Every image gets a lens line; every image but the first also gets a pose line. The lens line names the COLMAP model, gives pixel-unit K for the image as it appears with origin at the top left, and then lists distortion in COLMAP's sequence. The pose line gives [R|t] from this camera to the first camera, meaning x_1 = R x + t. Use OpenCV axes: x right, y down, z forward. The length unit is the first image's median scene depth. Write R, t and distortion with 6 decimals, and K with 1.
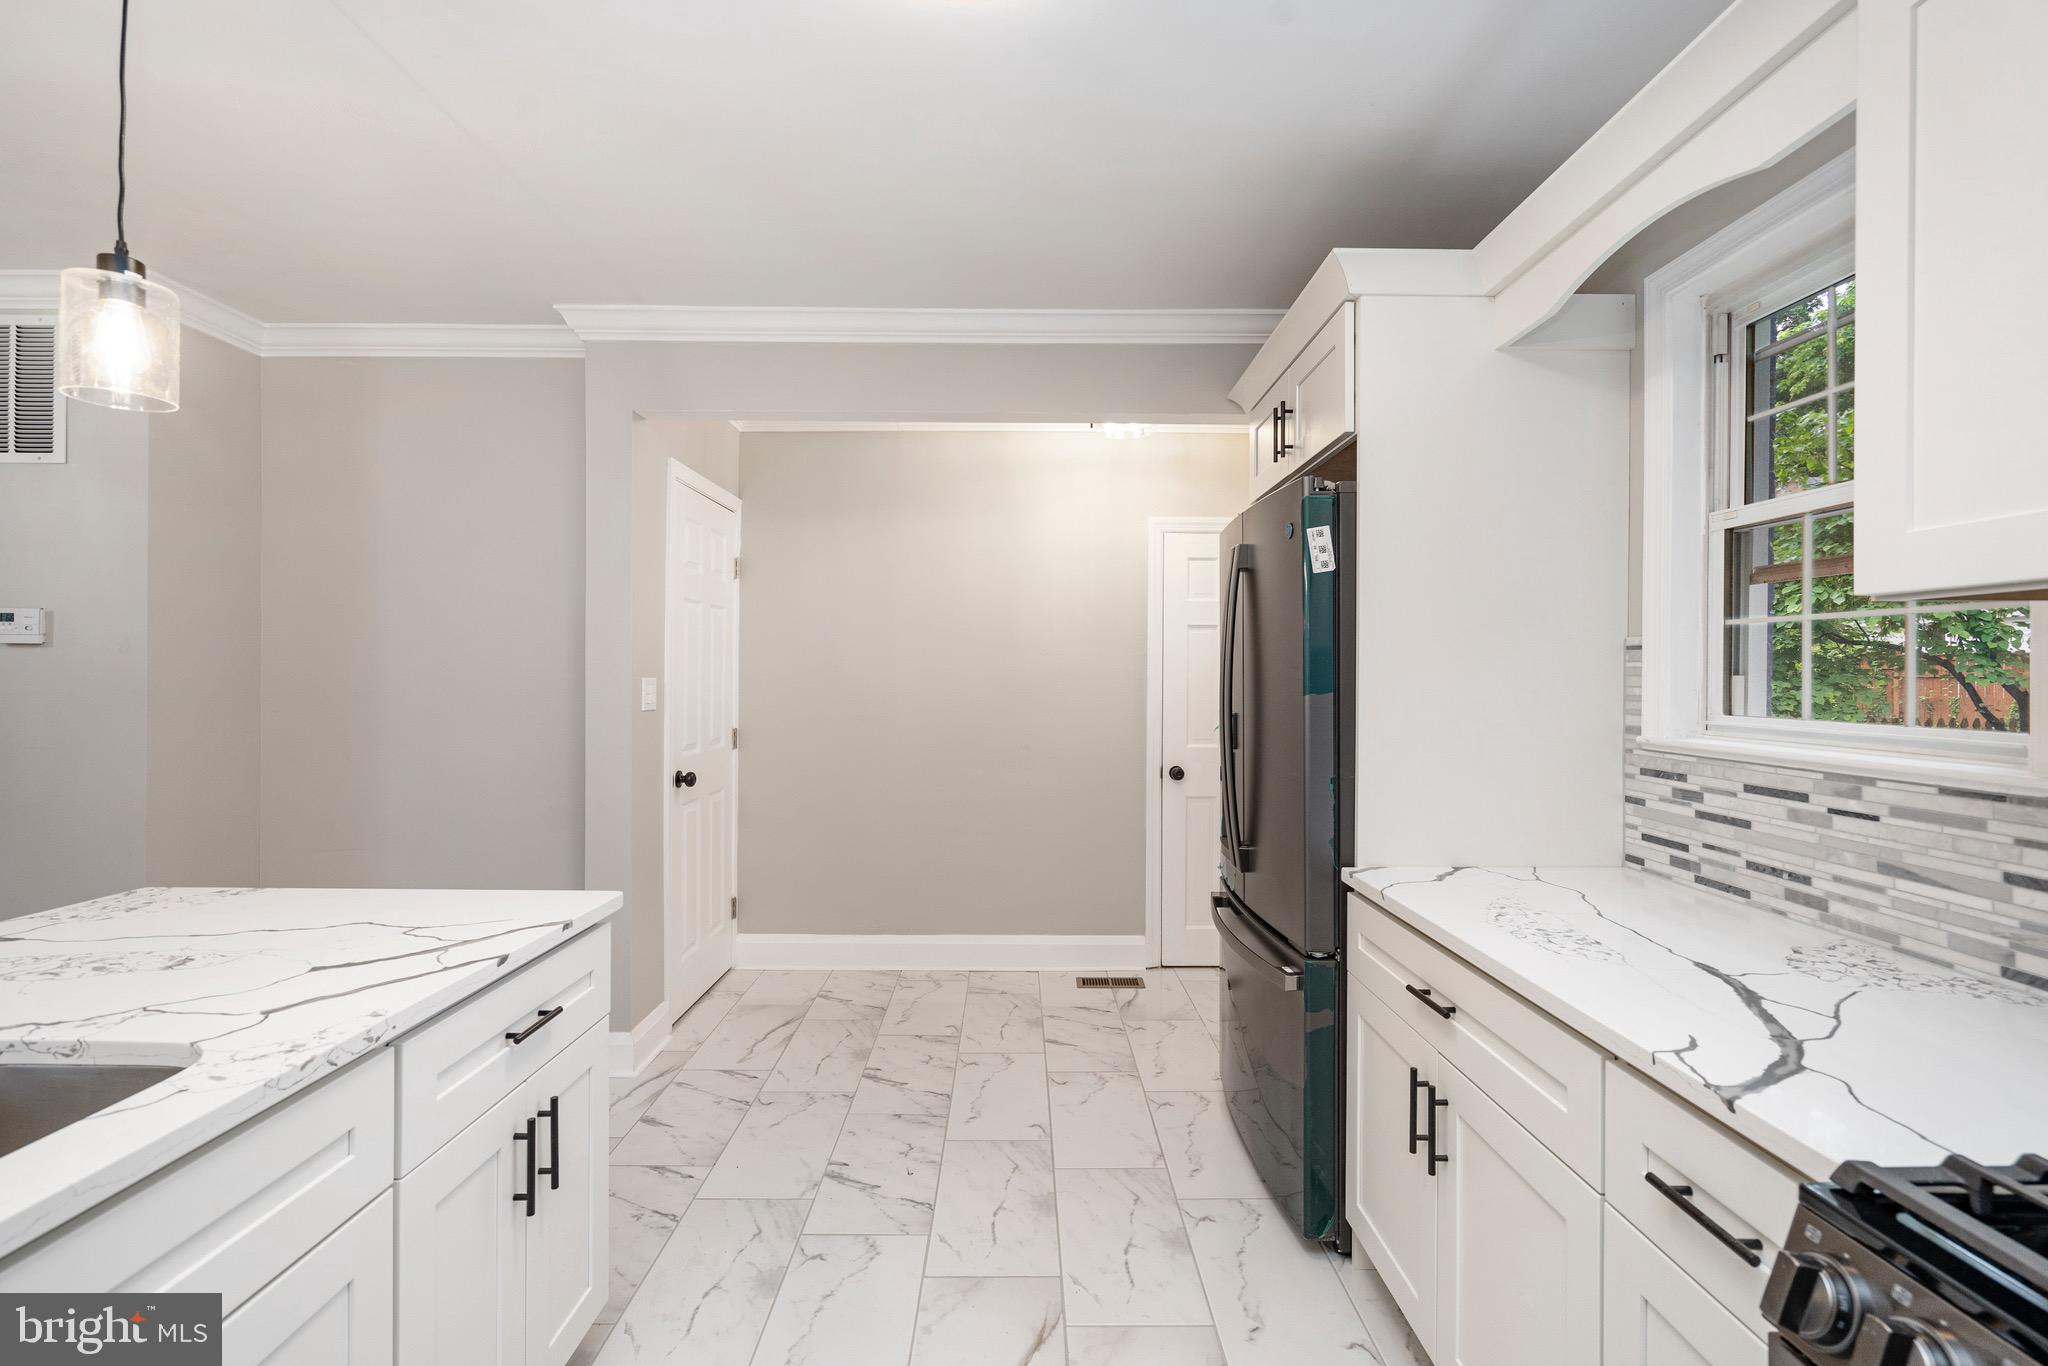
lens RADIAL K [[931.0, 0, 987.8], [0, 931.0, 681.1], [0, 0, 1]] dist [-0.007208, 0.001996]
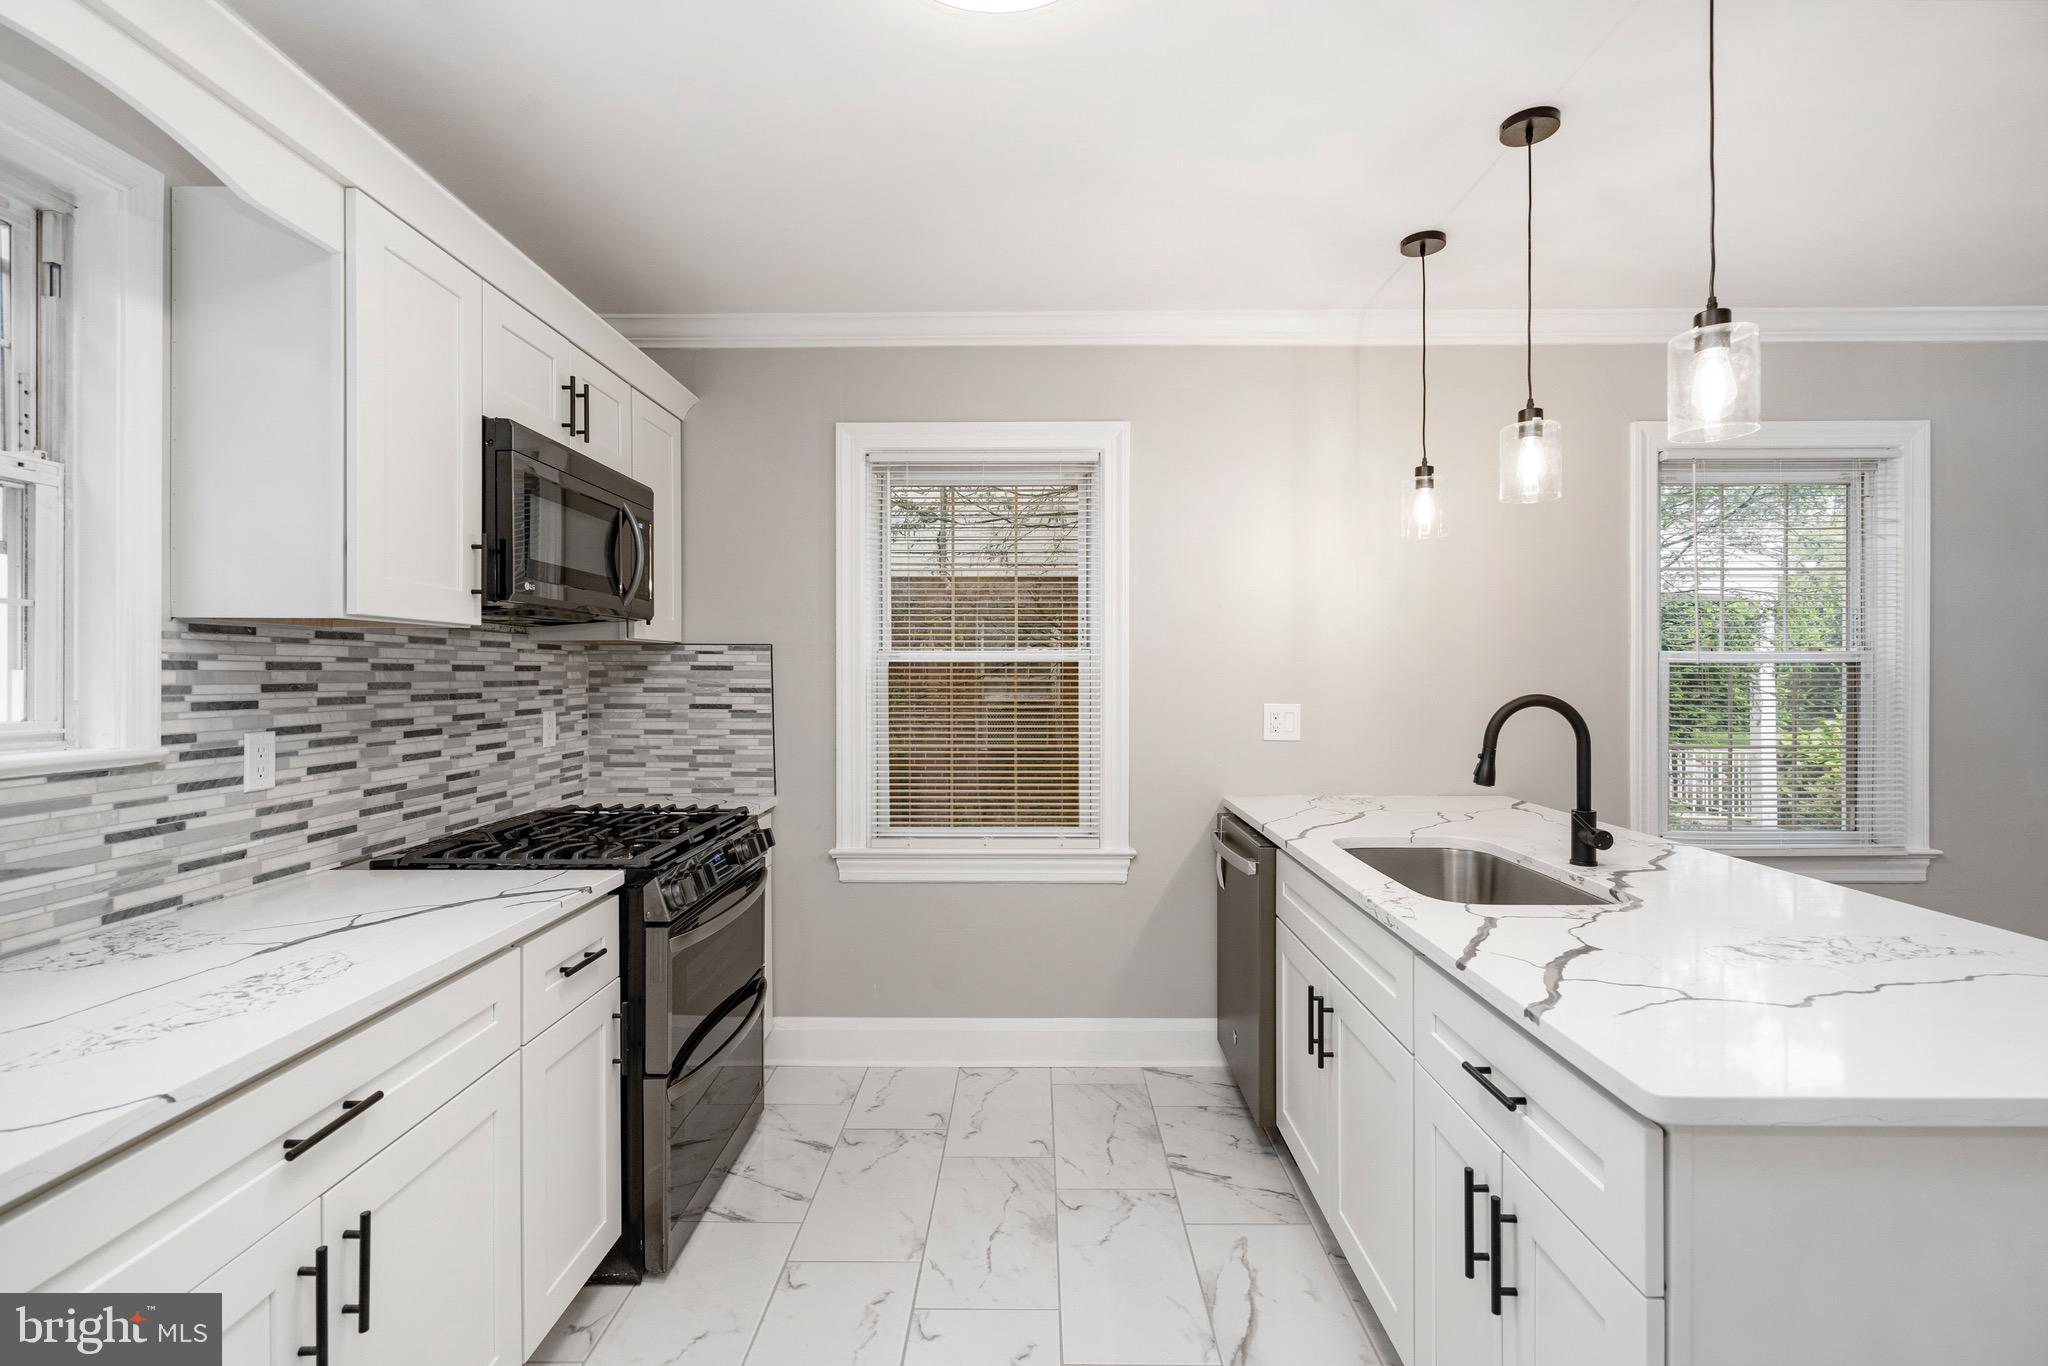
lens RADIAL K [[931.0, 0, 1024.9], [0, 931.0, 680.1], [0, 0, 1]] dist [-0.007208, 0.001996]
pose [[-0.999866, -0.014131, 0.008266, -0.061981], [-0.014043, 0.999846, 0.010535, -0.015766], [-0.008413, 0.010418, -0.999910, 1.684670]]
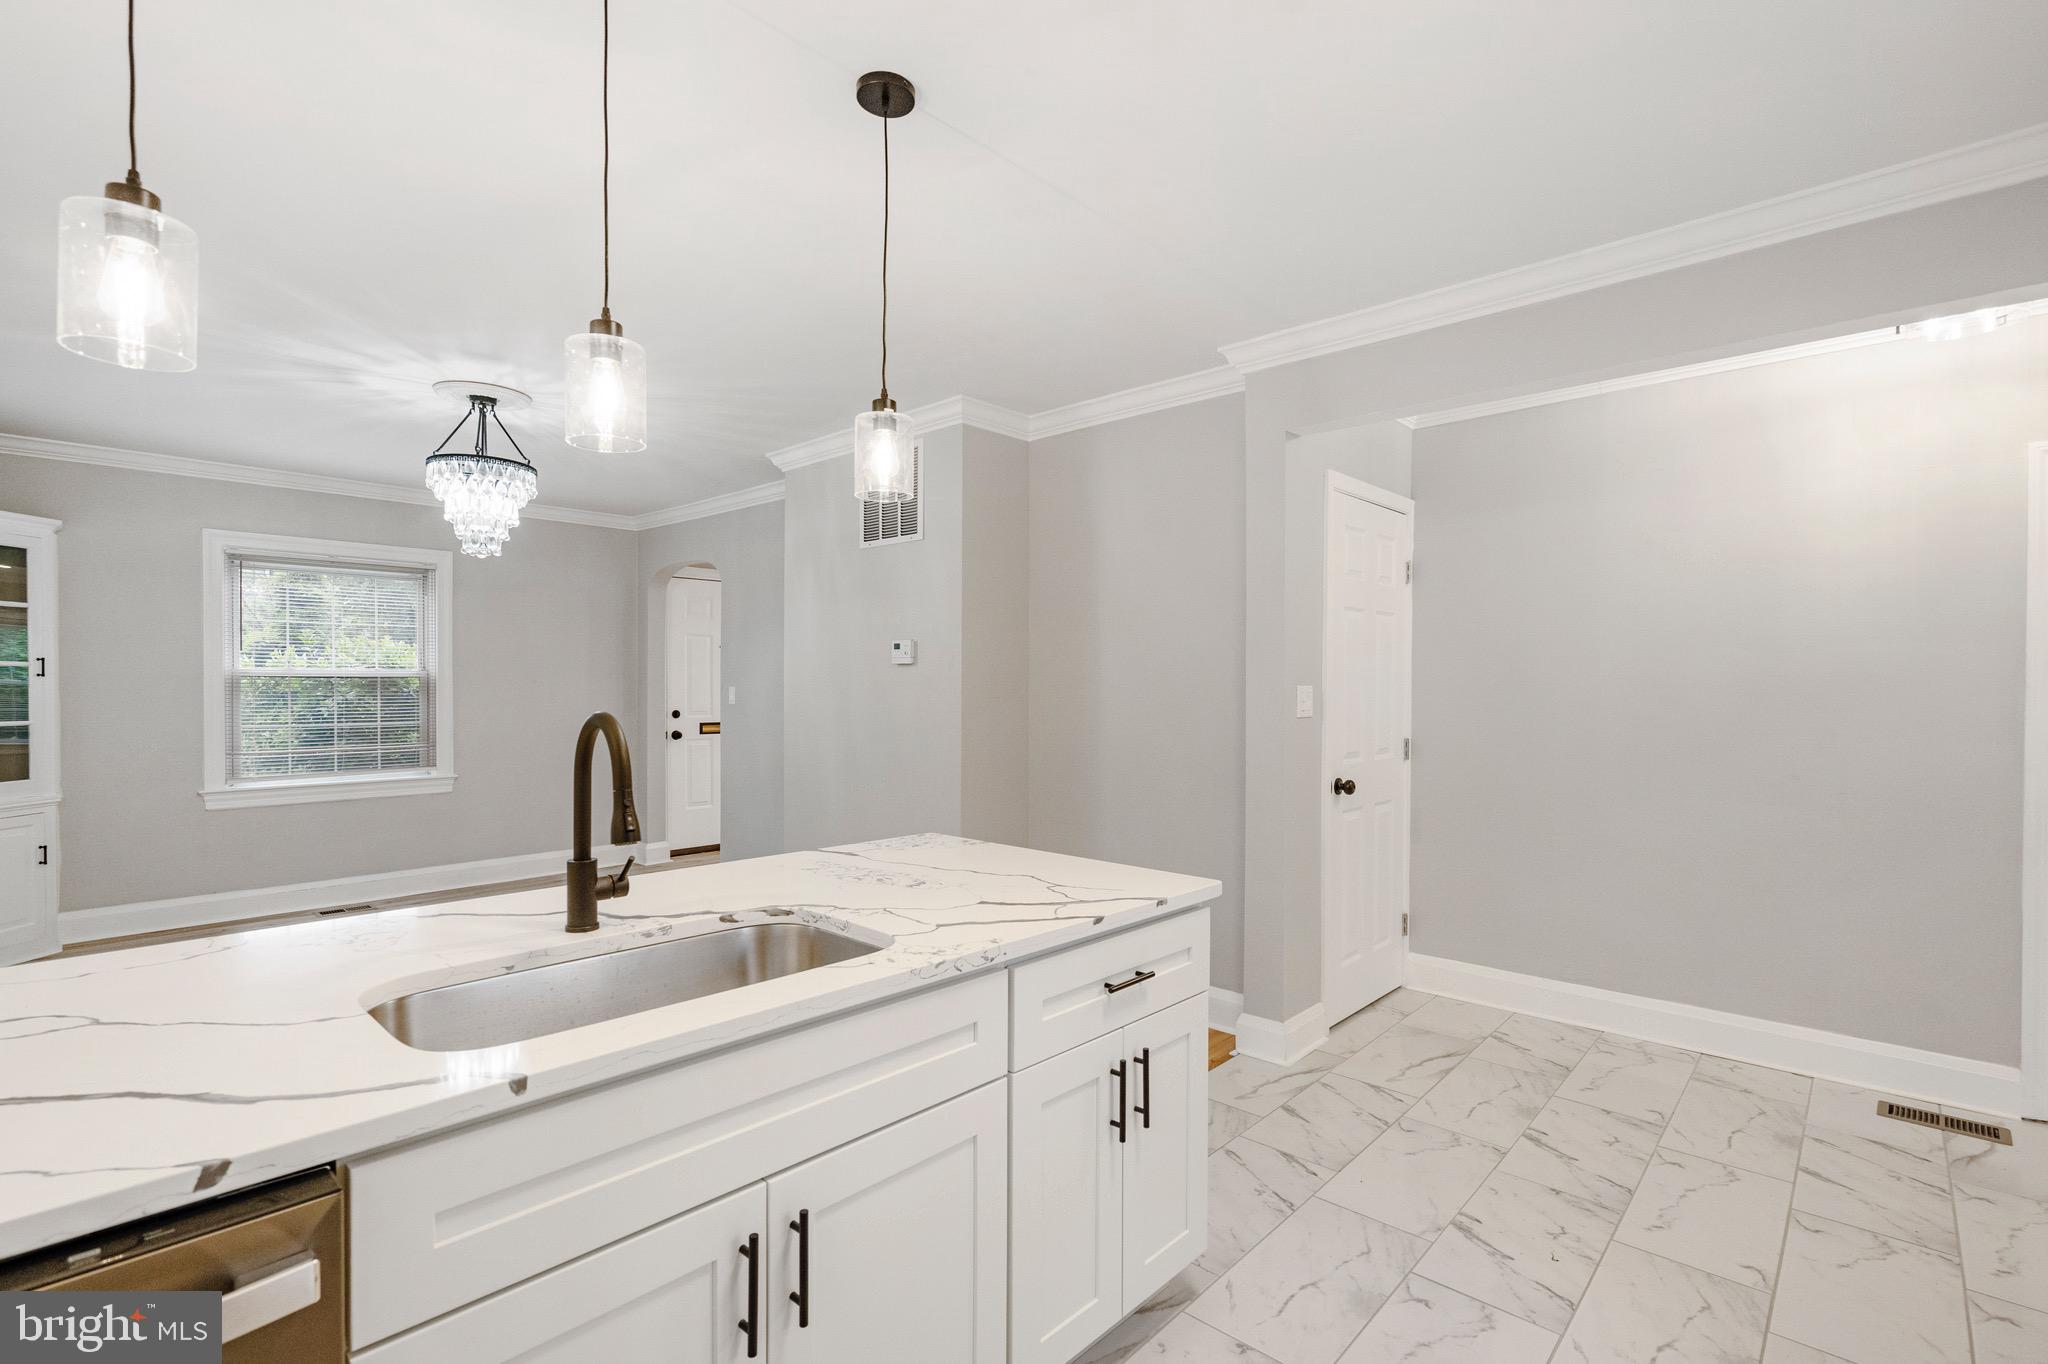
lens RADIAL K [[931.0, 0, 1023.9], [0, 931.0, 695.1], [0, 0, 1]] dist [-0.007208, 0.001996]
pose [[0.735044, 0.004344, -0.678006, 0.201141], [-0.002155, 0.999989, 0.004071, 0.005970], [0.678016, -0.001531, 0.735045, 0.050818]]
